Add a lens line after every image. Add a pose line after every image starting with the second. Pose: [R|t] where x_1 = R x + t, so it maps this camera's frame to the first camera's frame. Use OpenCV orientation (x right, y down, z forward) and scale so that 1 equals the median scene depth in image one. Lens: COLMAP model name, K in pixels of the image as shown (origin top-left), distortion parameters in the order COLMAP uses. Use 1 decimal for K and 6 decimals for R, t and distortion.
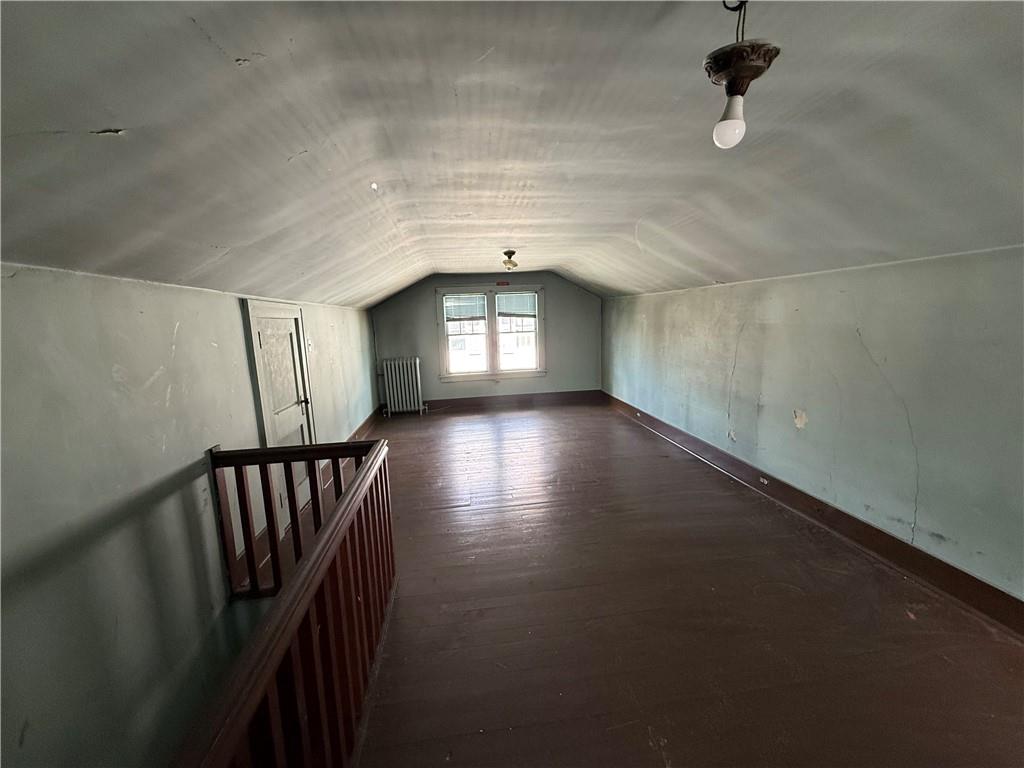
lens RADIAL K [[407.6, 0, 509.5], [0, 407.6, 380.3], [0, 0, 1]] dist [0.001674, -0.000277]
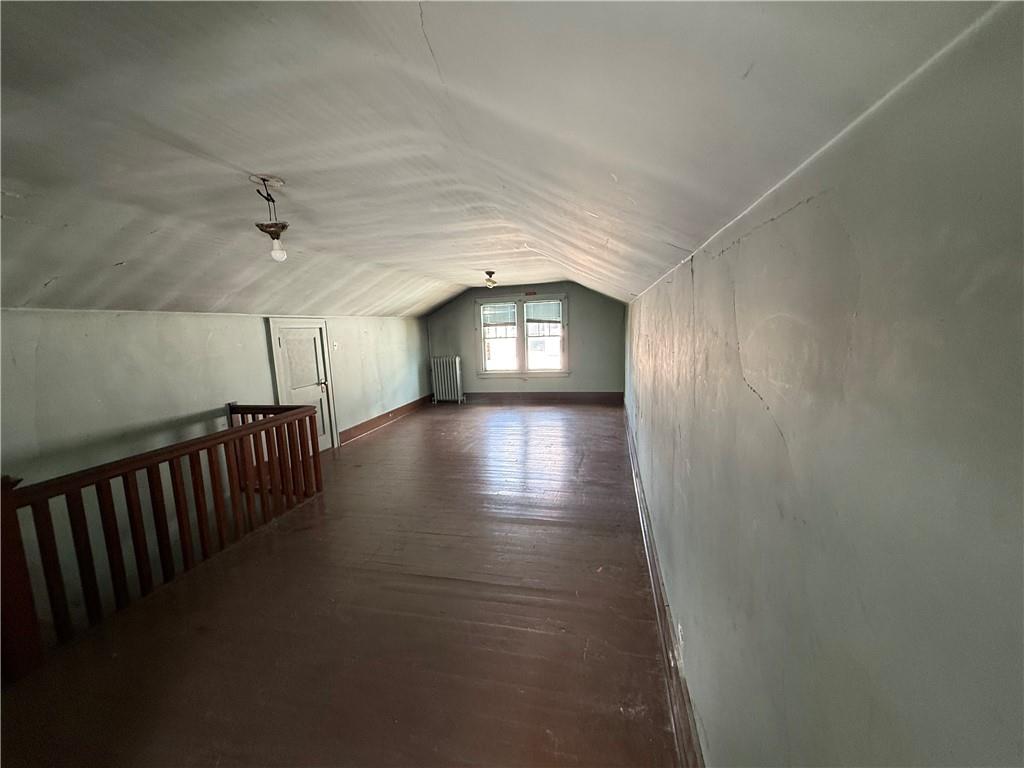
lens RADIAL K [[407.6, 0, 512.2], [0, 407.6, 383.8], [0, 0, 1]] dist [0.001674, -0.000277]
pose [[0.943957, 0.048352, -0.326509, 0.319147], [-0.045966, 0.998830, 0.015026, -0.000308], [0.326853, 0.000824, 0.945075, -0.091540]]
